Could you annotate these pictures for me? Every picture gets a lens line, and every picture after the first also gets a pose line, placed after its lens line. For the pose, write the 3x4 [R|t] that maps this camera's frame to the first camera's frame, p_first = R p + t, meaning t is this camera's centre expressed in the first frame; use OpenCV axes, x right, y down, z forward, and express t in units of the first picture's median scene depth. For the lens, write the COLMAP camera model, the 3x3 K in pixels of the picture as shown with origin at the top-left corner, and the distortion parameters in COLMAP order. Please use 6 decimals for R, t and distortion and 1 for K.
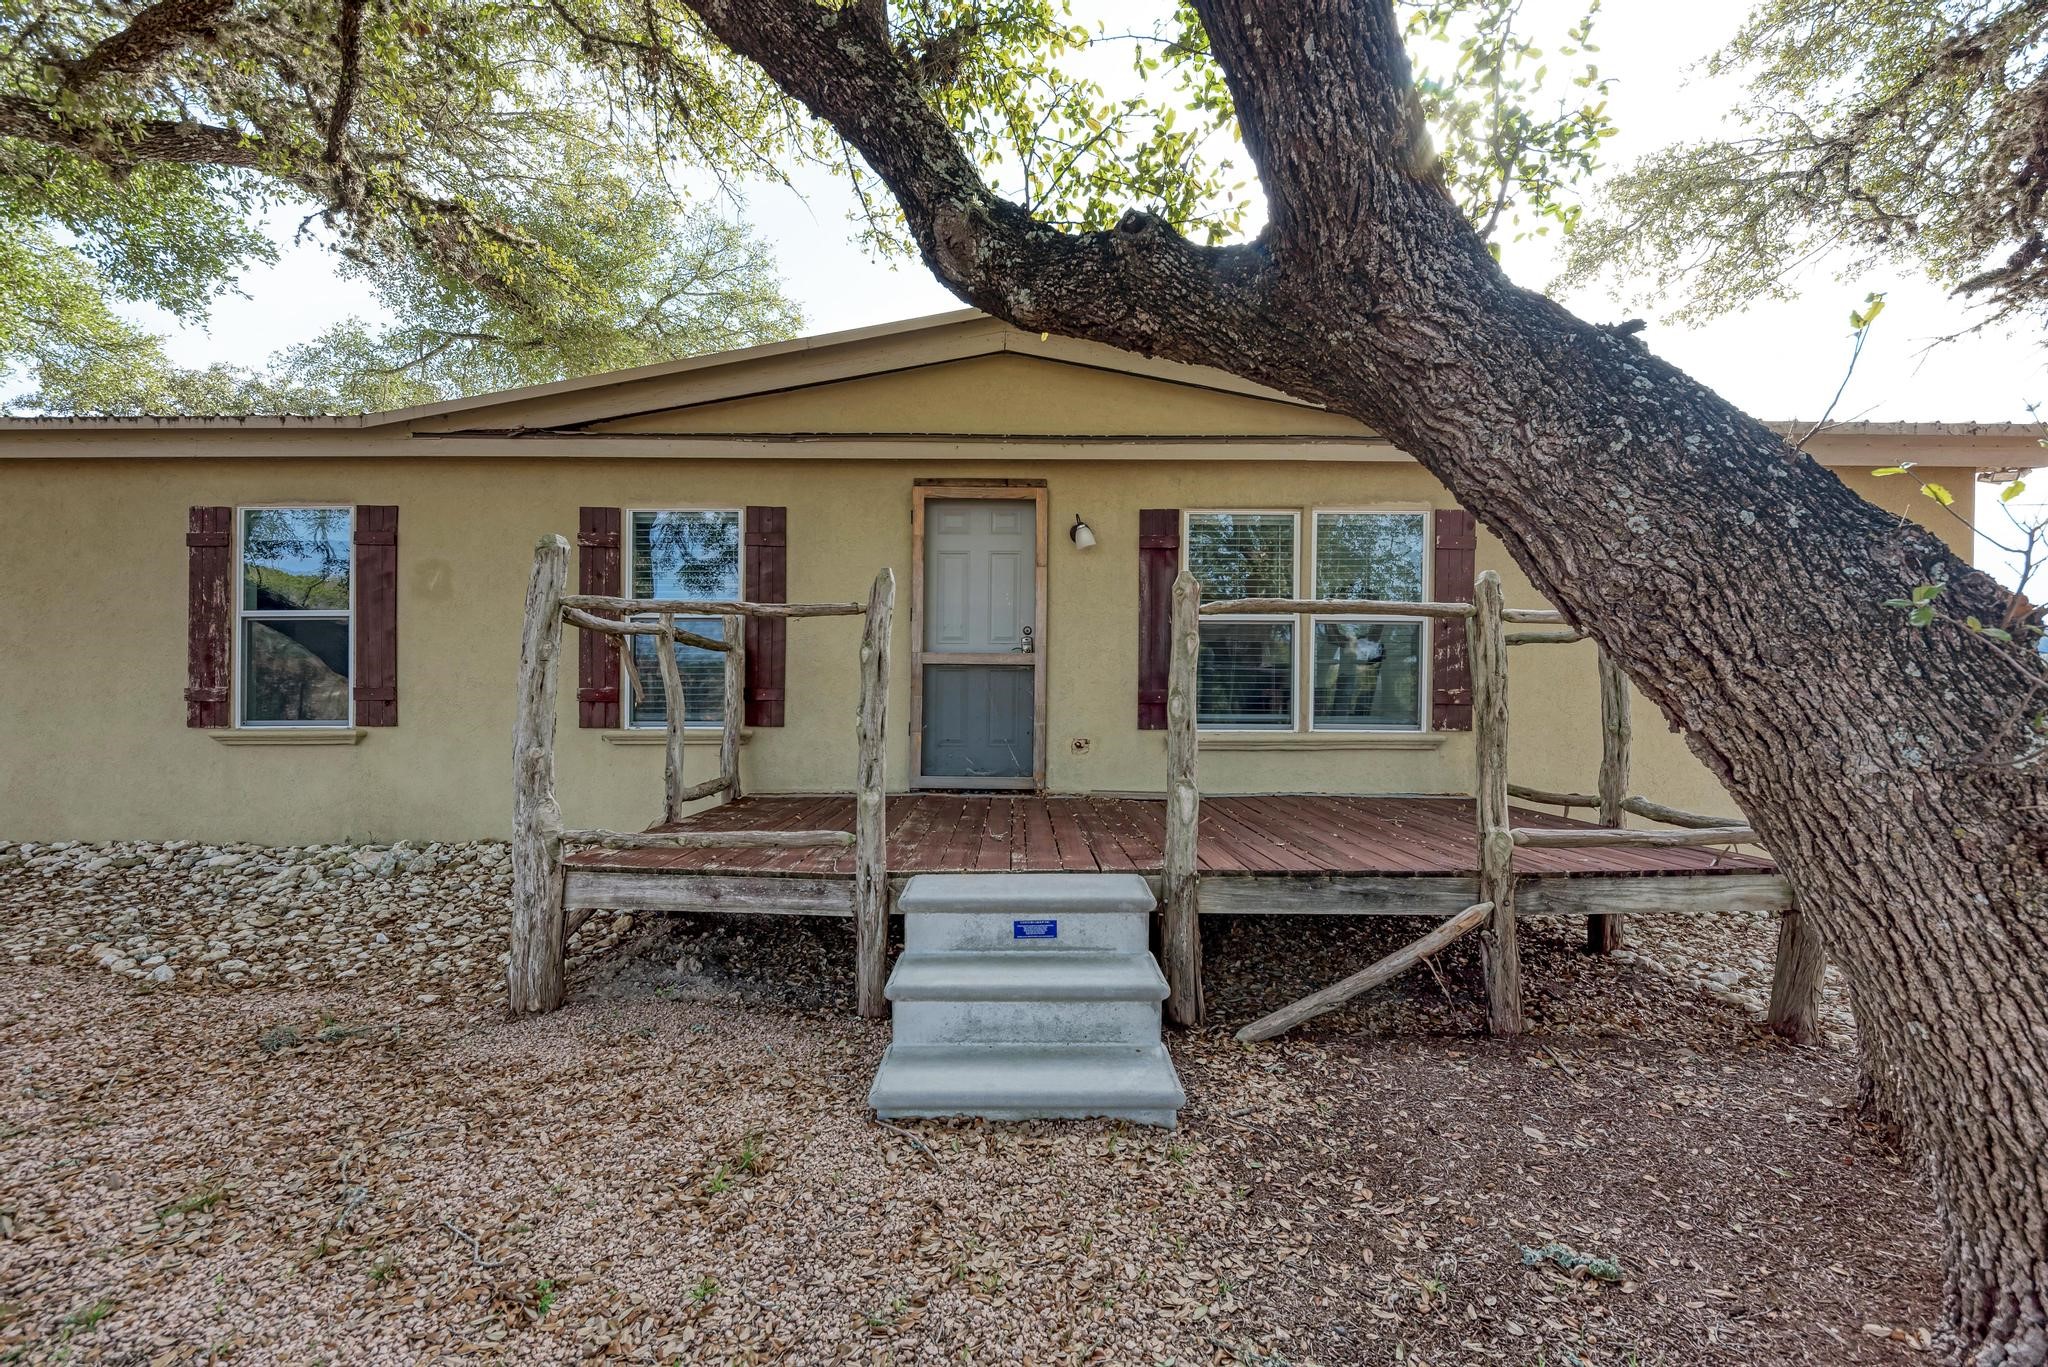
lens RADIAL K [[816.0, 0, 1024.0], [0, 816.0, 683.5], [0, 0, 1]] dist [0.001197, 0.000115]
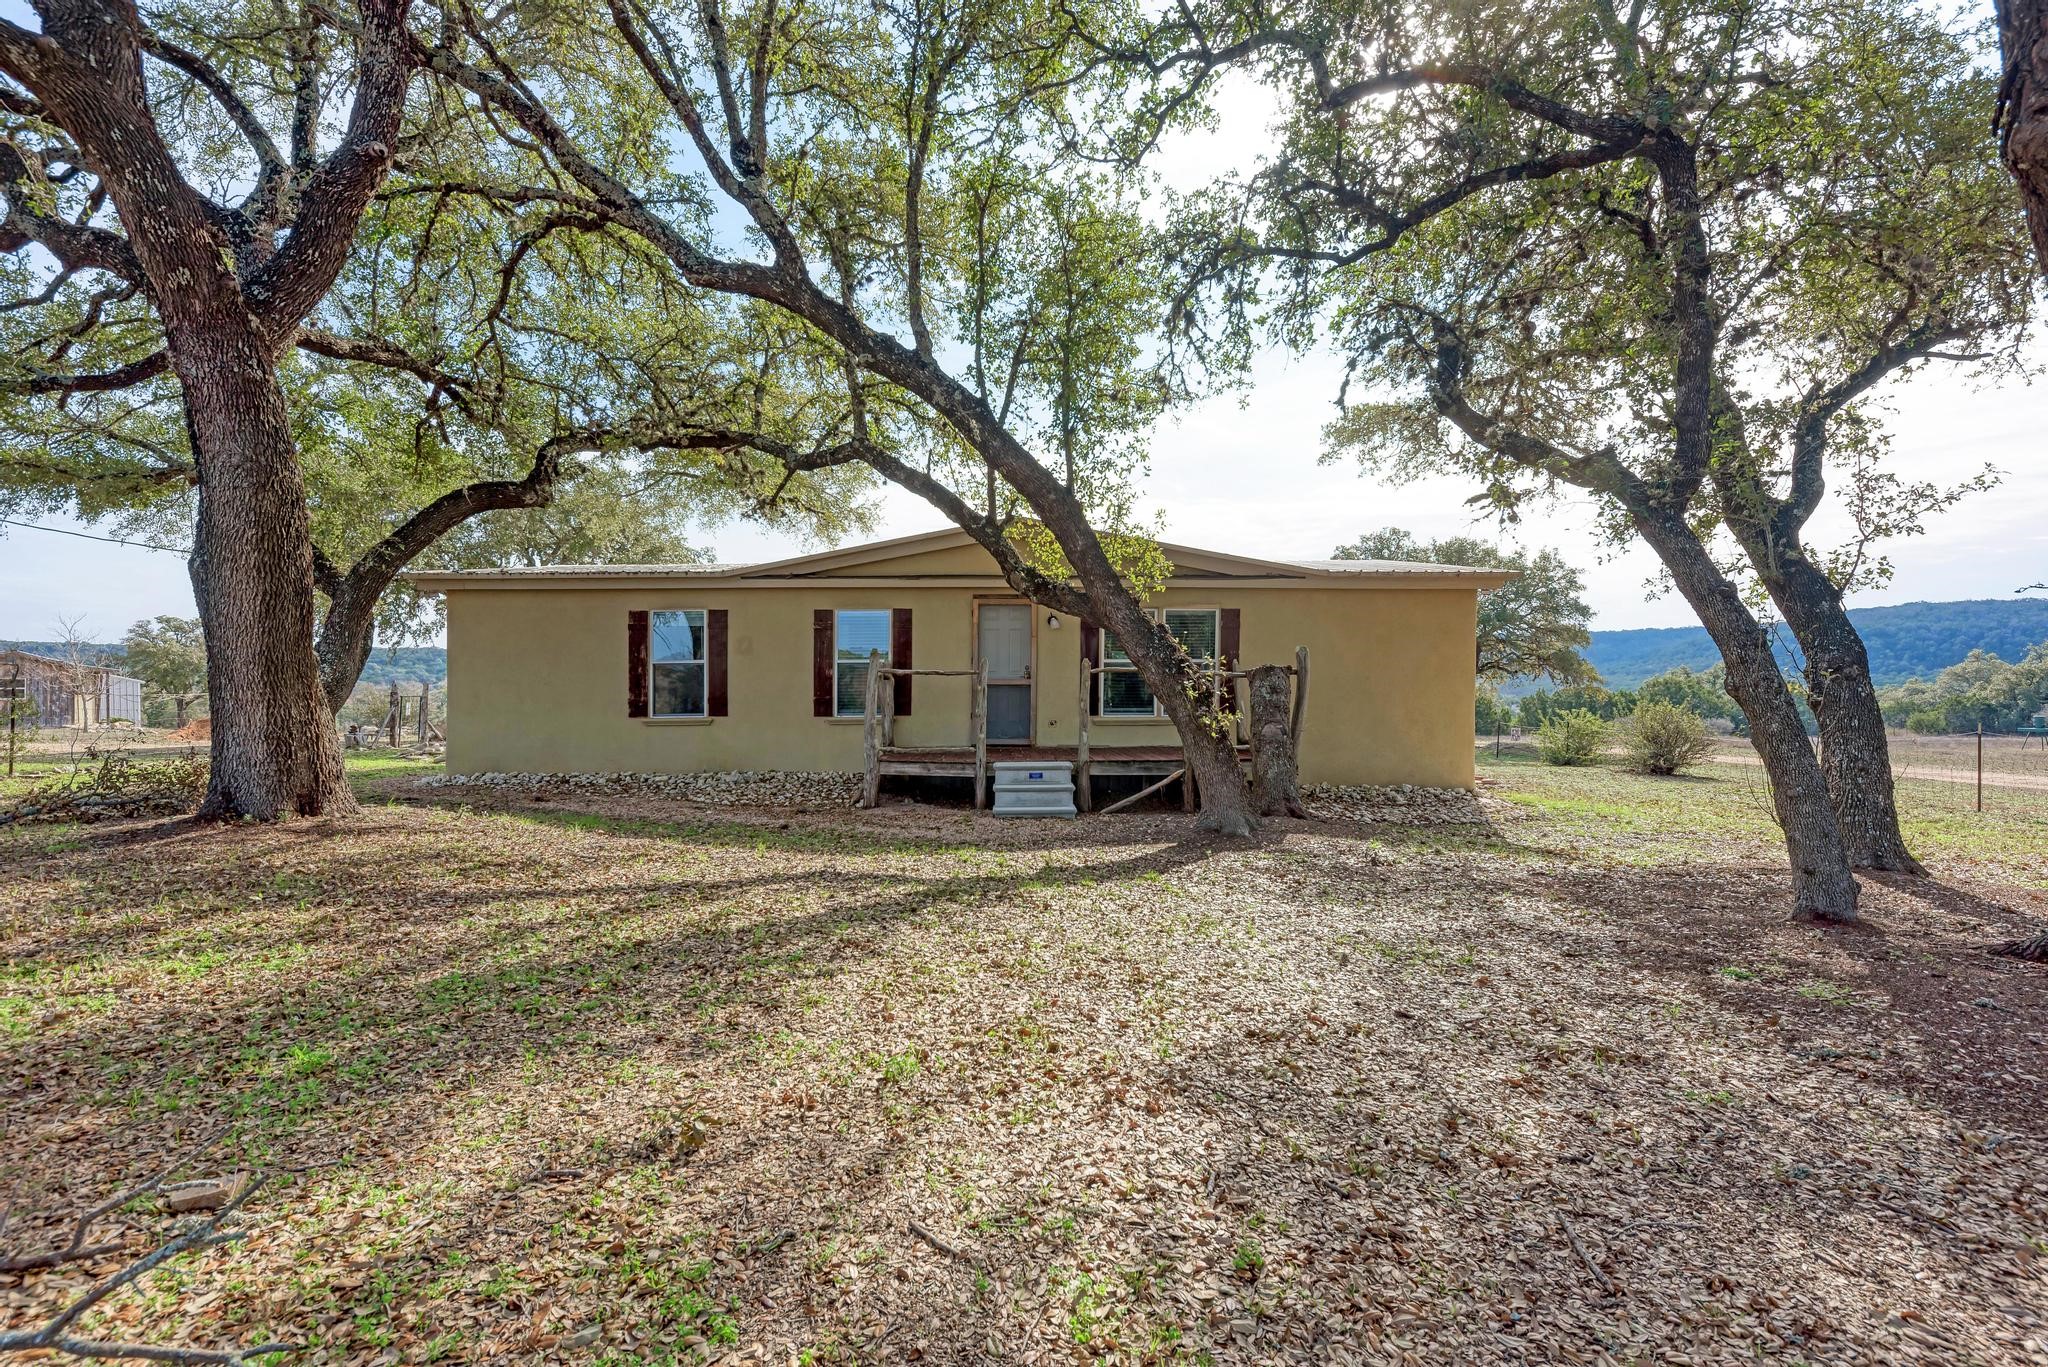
lens RADIAL K [[927.3, 0, 1024.0], [0, 927.3, 683.5], [0, 0, 1]] dist [0.000469, 0.000082]
pose [[0.999930, -0.003547, 0.011278, -0.038825], [0.003439, 0.999948, 0.009601, -0.051660], [-0.011312, -0.009562, 0.999890, -1.384915]]
